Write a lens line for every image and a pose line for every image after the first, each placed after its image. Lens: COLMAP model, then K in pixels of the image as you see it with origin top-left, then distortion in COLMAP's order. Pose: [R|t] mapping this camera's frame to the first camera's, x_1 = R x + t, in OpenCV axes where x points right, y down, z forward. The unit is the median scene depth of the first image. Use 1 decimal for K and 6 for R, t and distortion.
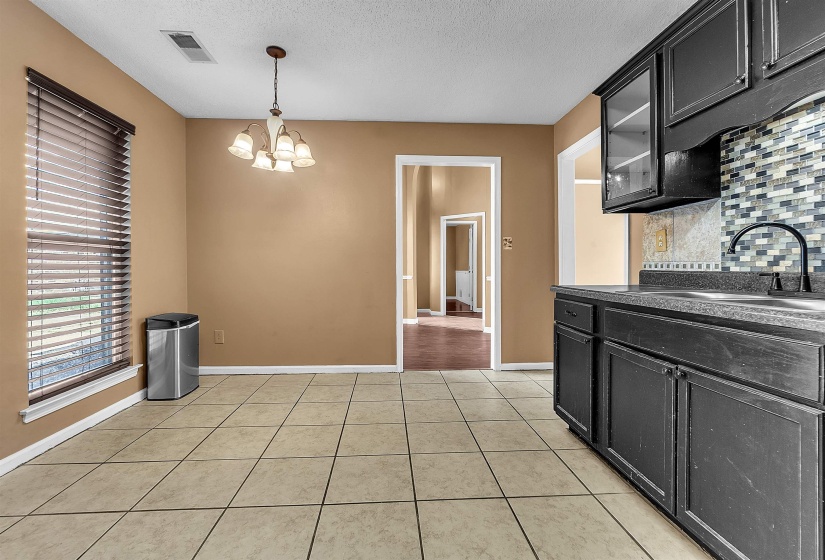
lens RADIAL K [[362.8, 0, 412.8], [0, 362.8, 272.1], [0, 0, 1]] dist [-0.003759, 0.000134]
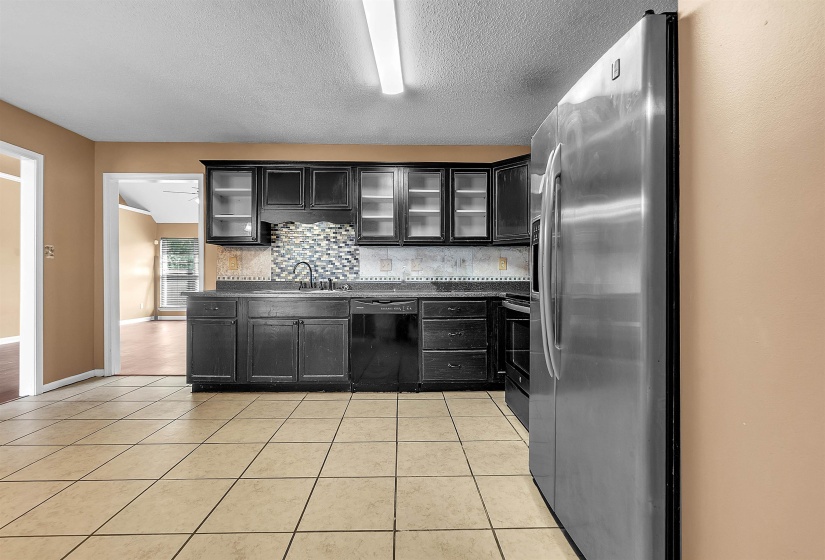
lens RADIAL K [[362.8, 0, 412.8], [0, 362.8, 272.1], [0, 0, 1]] dist [-0.003759, 0.000134]
pose [[0.036185, 0.017720, 0.999188, -1.119359], [0.007356, 0.999811, -0.017997, -0.009133], [-0.999318, 0.008001, 0.036047, 0.092422]]
